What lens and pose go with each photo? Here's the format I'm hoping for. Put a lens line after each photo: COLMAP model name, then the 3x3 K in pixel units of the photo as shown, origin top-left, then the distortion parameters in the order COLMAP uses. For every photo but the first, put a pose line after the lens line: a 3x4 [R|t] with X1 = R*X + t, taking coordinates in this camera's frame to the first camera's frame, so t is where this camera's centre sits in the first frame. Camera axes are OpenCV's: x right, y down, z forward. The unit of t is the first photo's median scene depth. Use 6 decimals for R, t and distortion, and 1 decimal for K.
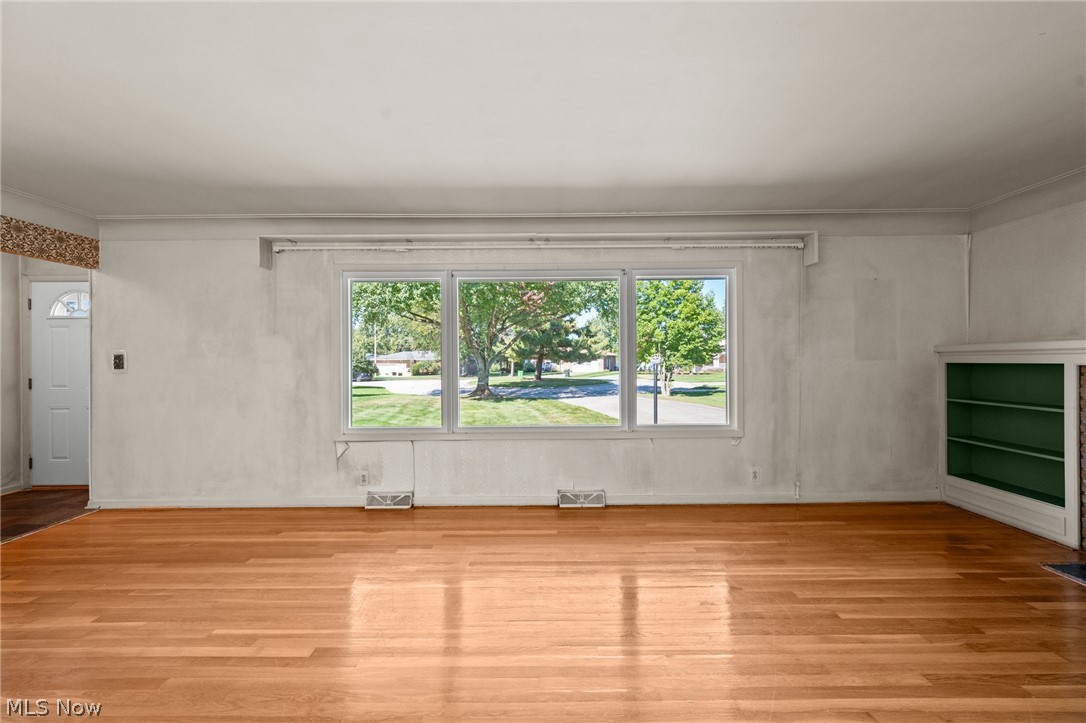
lens RADIAL K [[402.0, 0, 548.4], [0, 402.0, 362.3], [0, 0, 1]] dist [-0.003025, 0.000320]
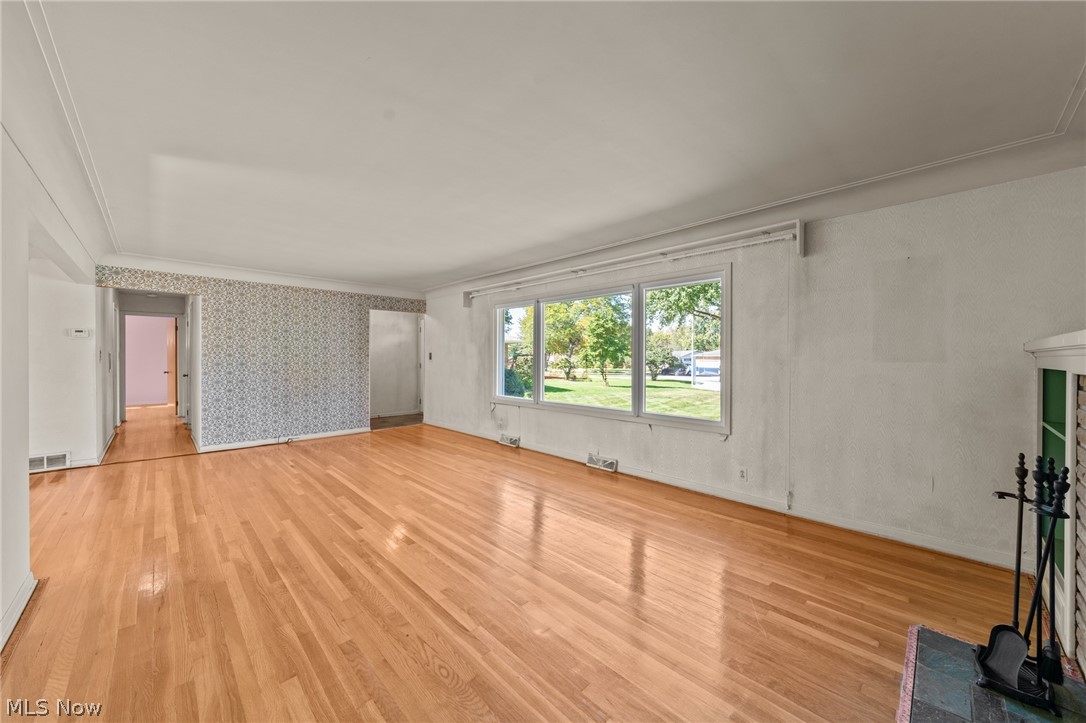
lens RADIAL K [[402.0, 0, 558.7], [0, 402.0, 363.1], [0, 0, 1]] dist [-0.003025, 0.000320]
pose [[0.706888, 0.019964, -0.707043, 0.914690], [-0.011307, 0.999793, 0.016926, -0.008555], [0.707235, -0.003970, 0.706967, -0.032816]]
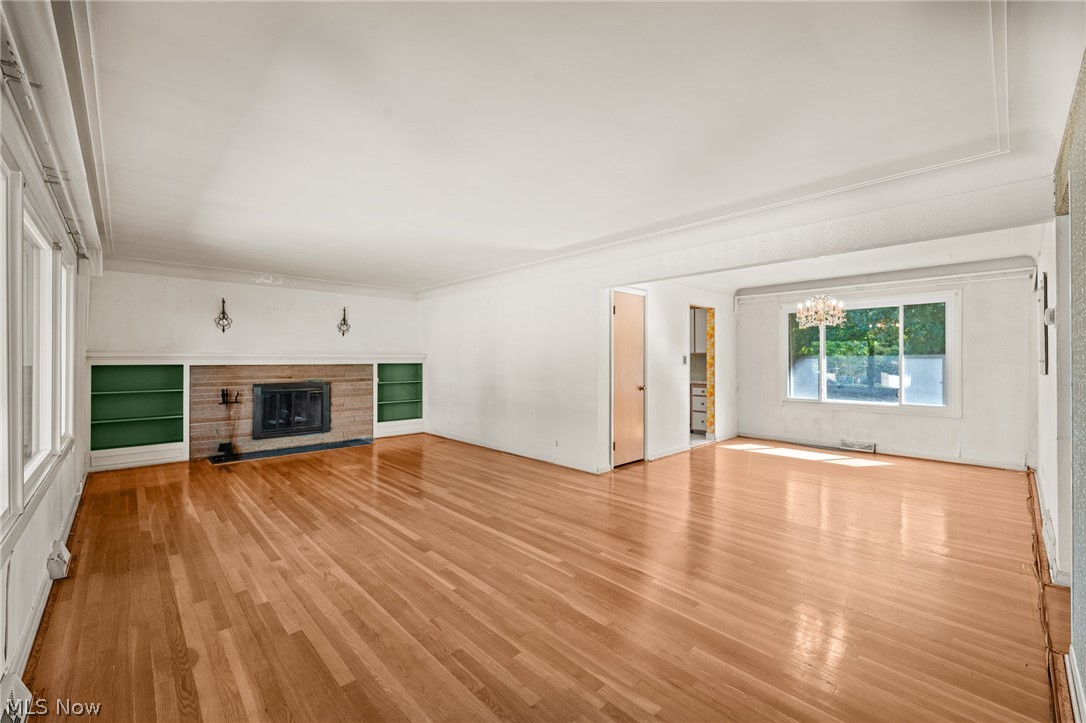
lens RADIAL K [[448.0, 0, 537.6], [0, 448.0, 362.1], [0, 0, 1]] dist [0.000162, -0.000732]
pose [[-0.664356, 0.005509, 0.747396, -1.061709], [0.010925, 0.999938, 0.002340, 0.005010], [-0.747336, 0.009720, -0.664375, 0.901878]]
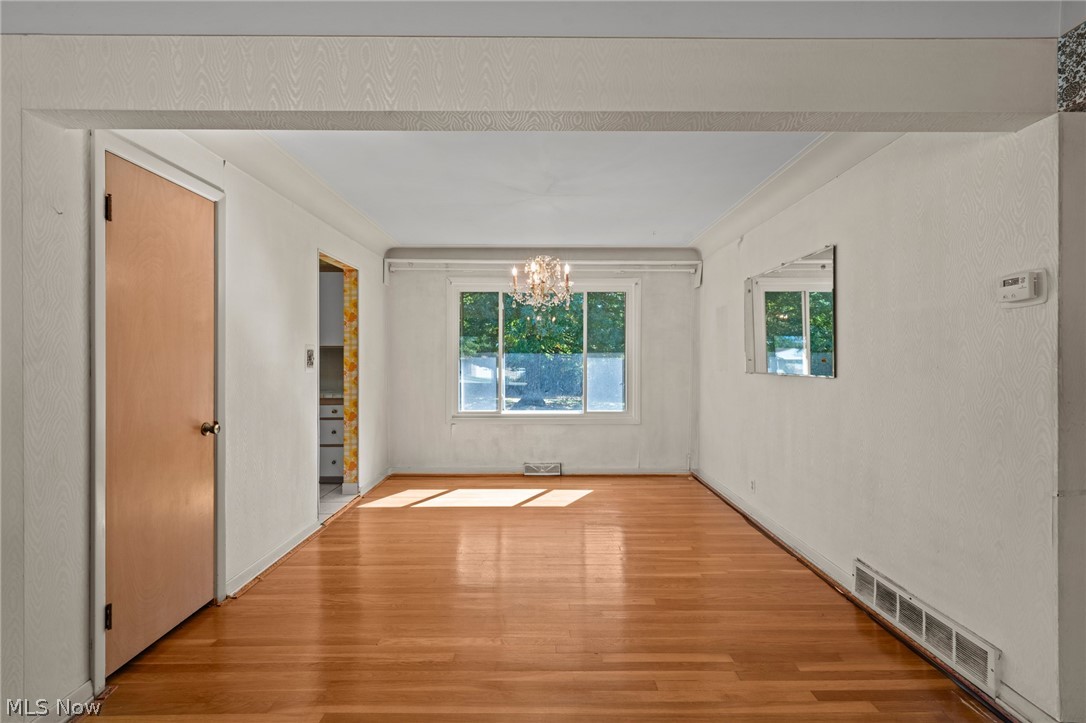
lens RADIAL K [[471.0, 0, 546.4], [0, 471.0, 356.7], [0, 0, 1]] dist [0.000892, -0.000020]
pose [[-0.999969, 0.007756, 0.001055, -0.612701], [0.007761, 0.999956, 0.005262, 0.003304], [-0.001015, 0.005270, -0.999986, 0.256693]]
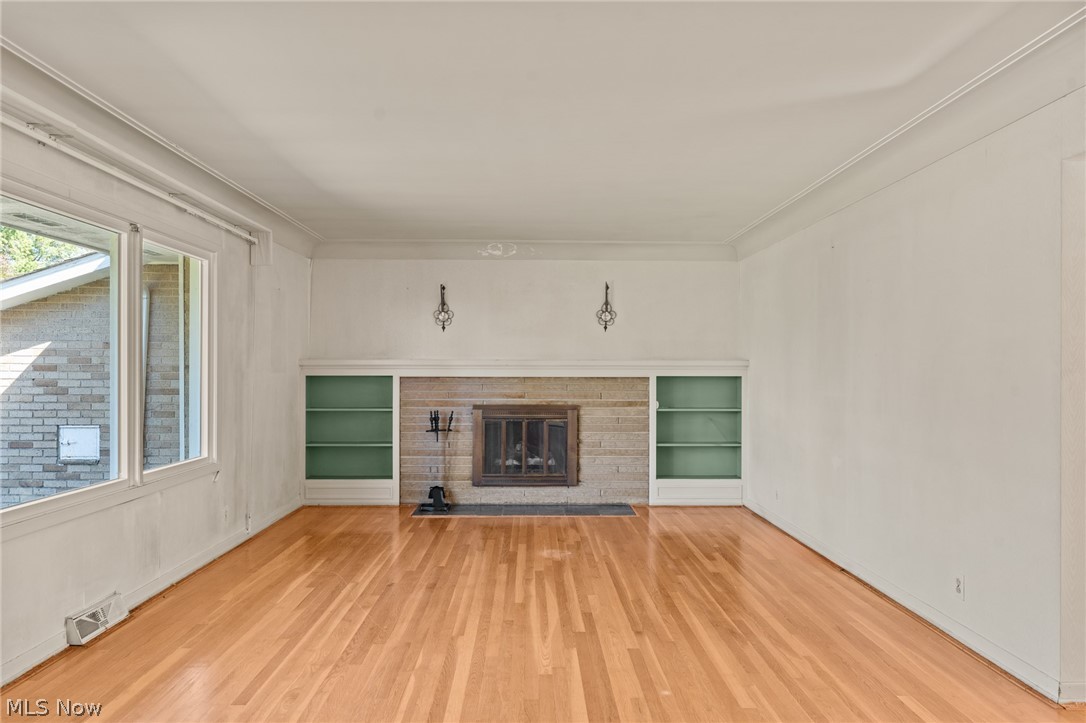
lens RADIAL K [[705.2, 0, 532.3], [0, 705.2, 375.2], [0, 0, 1]] dist [0.005910, 0.000256]
pose [[0.005146, 0.001693, 0.999985, -0.901839], [0.004062, 0.999990, -0.001714, 0.007199], [-0.999979, 0.004070, 0.005139, 0.394037]]
